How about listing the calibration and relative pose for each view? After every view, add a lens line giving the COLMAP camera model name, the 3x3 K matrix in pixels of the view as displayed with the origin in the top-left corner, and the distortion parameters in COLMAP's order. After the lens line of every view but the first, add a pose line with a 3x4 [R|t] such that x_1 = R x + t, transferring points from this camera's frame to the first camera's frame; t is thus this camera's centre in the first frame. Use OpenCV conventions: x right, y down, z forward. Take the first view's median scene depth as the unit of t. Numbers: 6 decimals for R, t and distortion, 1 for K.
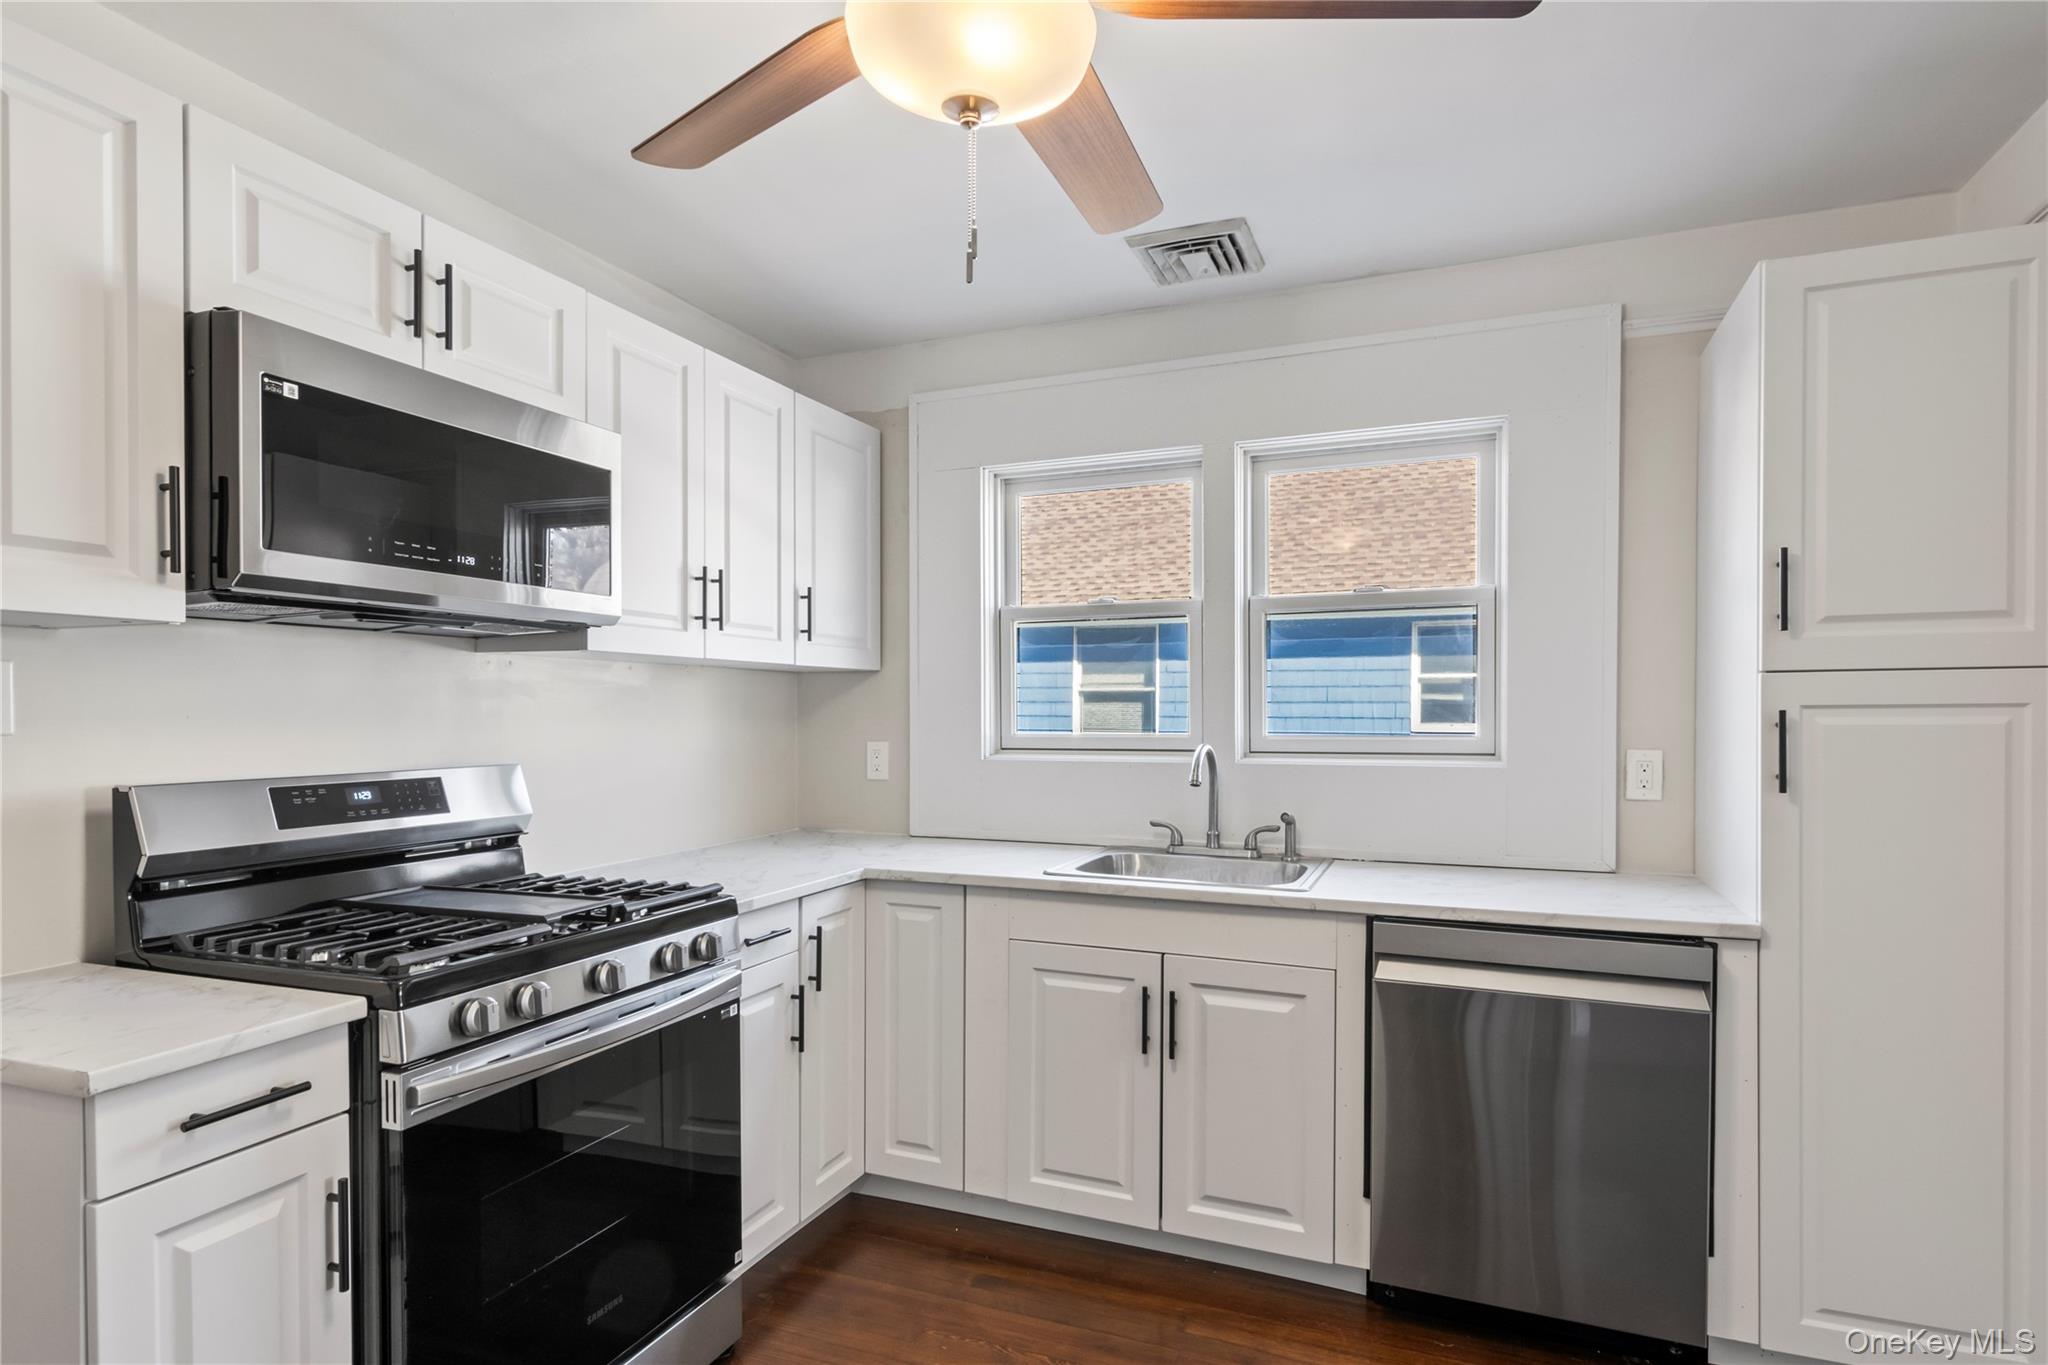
lens RADIAL K [[1084.2, 0, 1028.1], [0, 1084.2, 725.8], [0, 0, 1]] dist [0.024447, -0.010966]
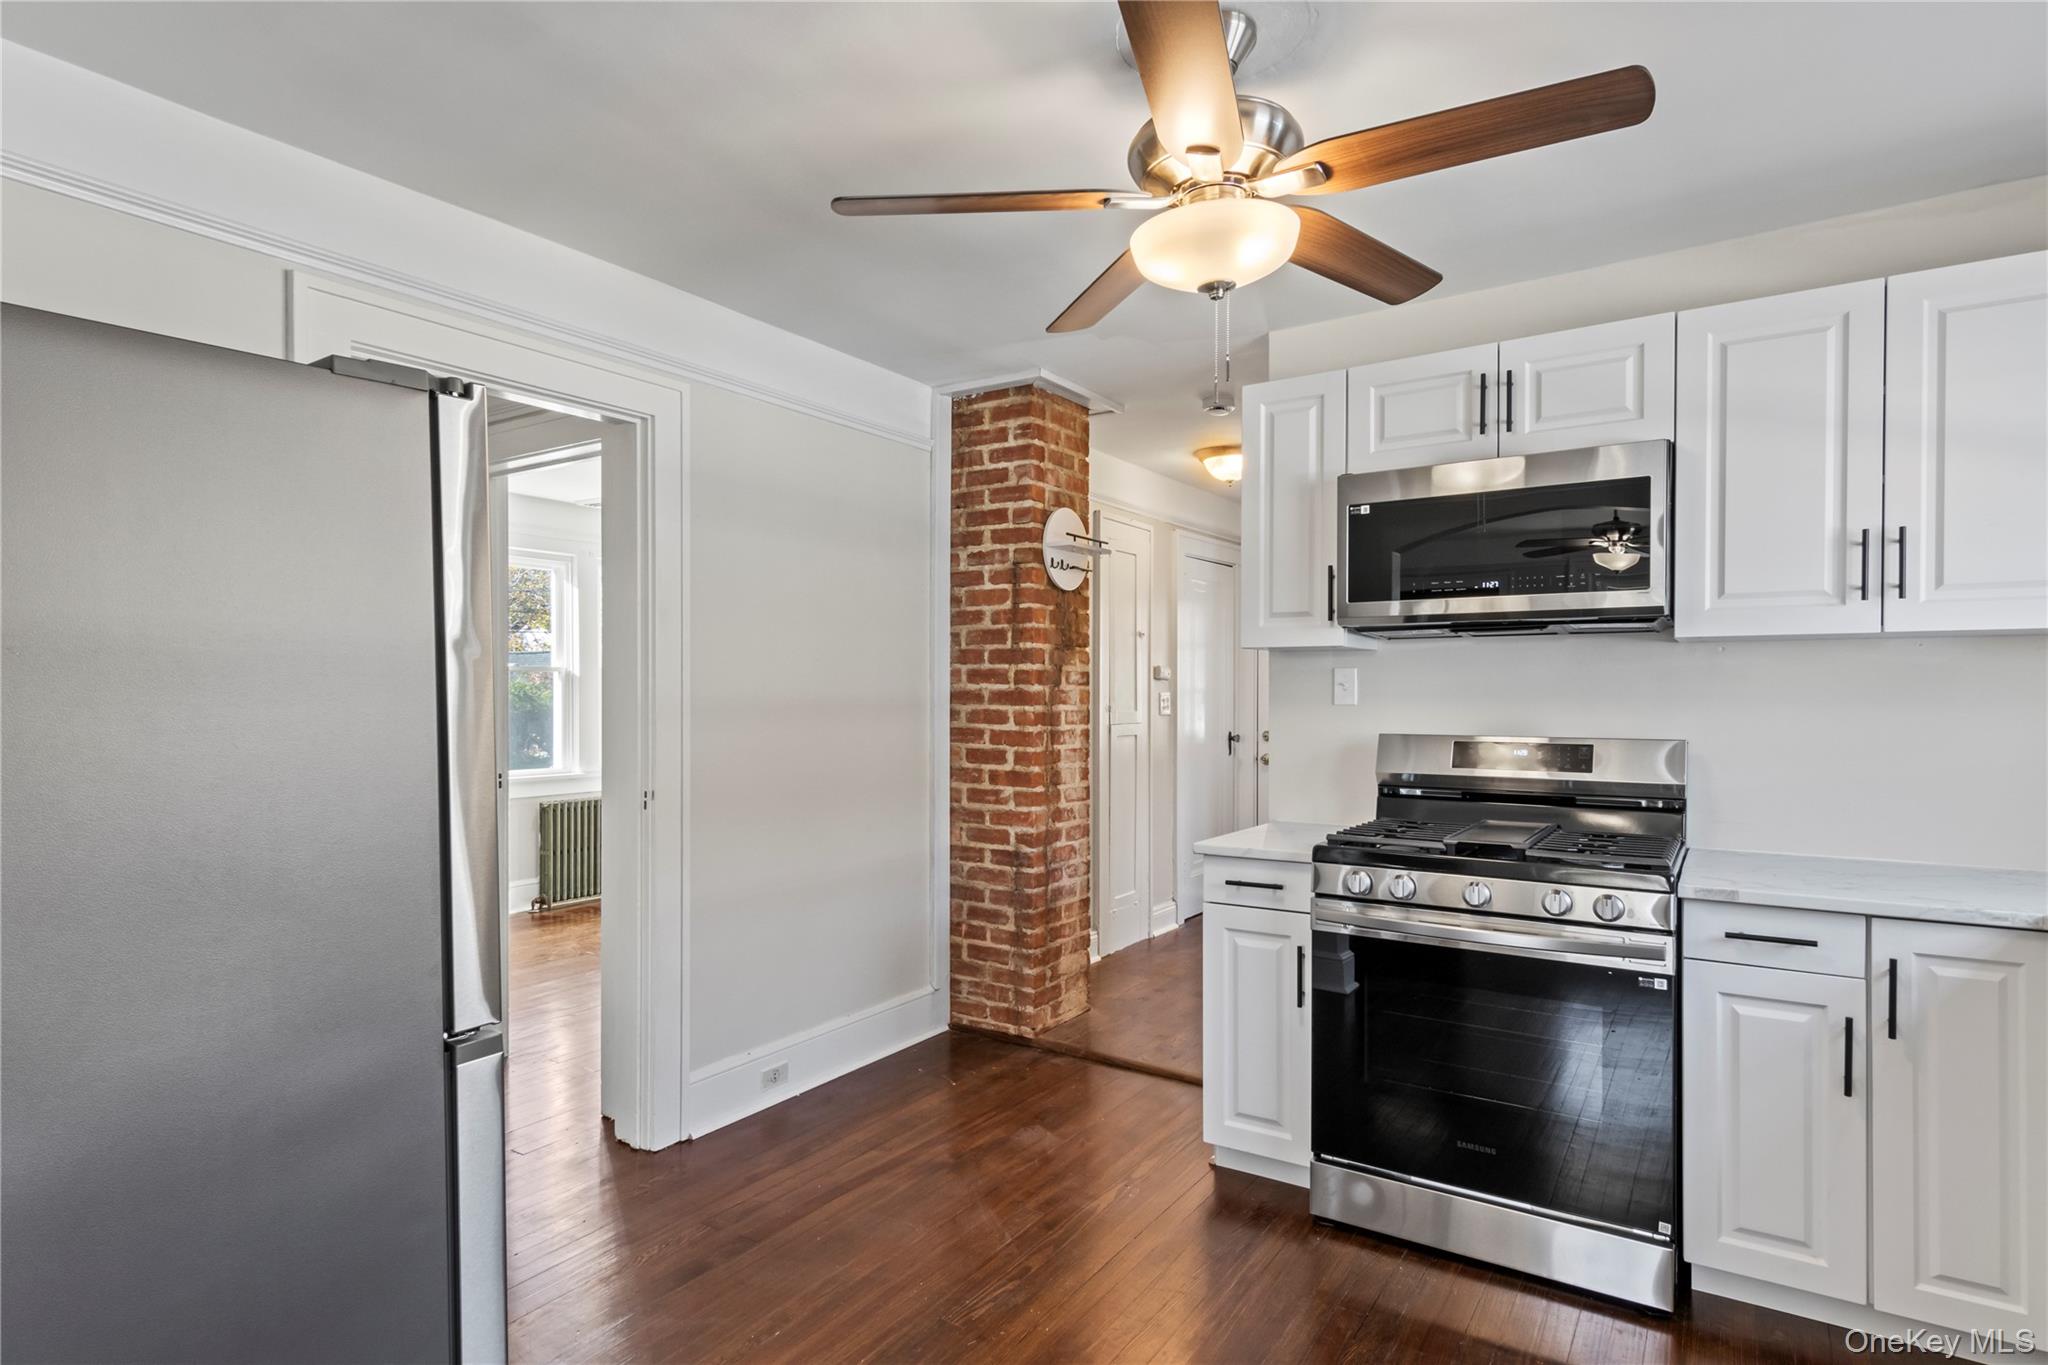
lens RADIAL K [[1084.2, 0, 1023.9], [0, 1084.2, 703.7], [0, 0, 1]] dist [0.024447, -0.010966]
pose [[-0.195258, 0.007611, -0.980722, 0.754629], [-0.014960, 0.999830, 0.010738, -0.004372], [0.980638, 0.016768, -0.195111, 0.537121]]
